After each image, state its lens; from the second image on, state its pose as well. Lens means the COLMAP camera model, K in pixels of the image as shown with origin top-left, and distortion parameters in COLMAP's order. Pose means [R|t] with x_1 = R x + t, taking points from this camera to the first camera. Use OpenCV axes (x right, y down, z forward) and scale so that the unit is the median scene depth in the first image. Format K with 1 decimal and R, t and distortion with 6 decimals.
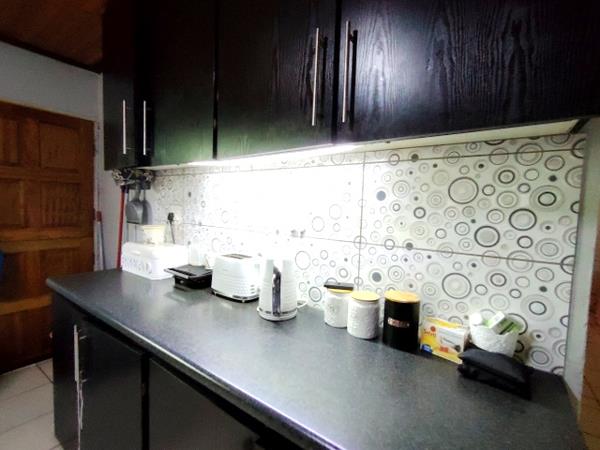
lens RADIAL K [[287.0, 0, 299.4], [0, 287.0, 223.8], [0, 0, 1]] dist [0.006214, -0.000592]
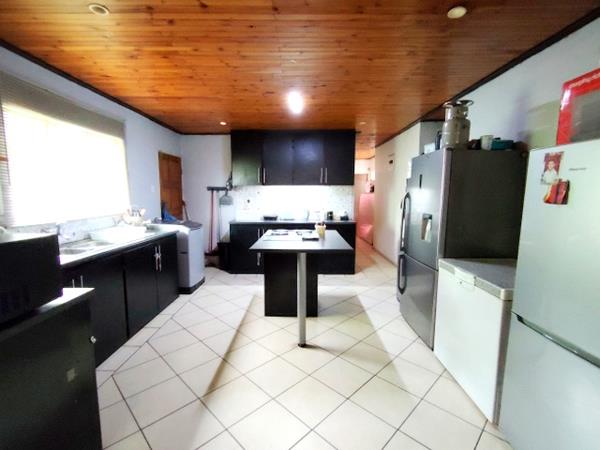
lens RADIAL K [[287.0, 0, 299.7], [0, 287.0, 227.1], [0, 0, 1]] dist [0.006214, -0.000592]
pose [[0.818902, -0.096301, 0.565796, -3.380102], [0.063198, 0.994958, 0.077877, 0.096964], [-0.570443, -0.028016, 0.820859, -3.322226]]
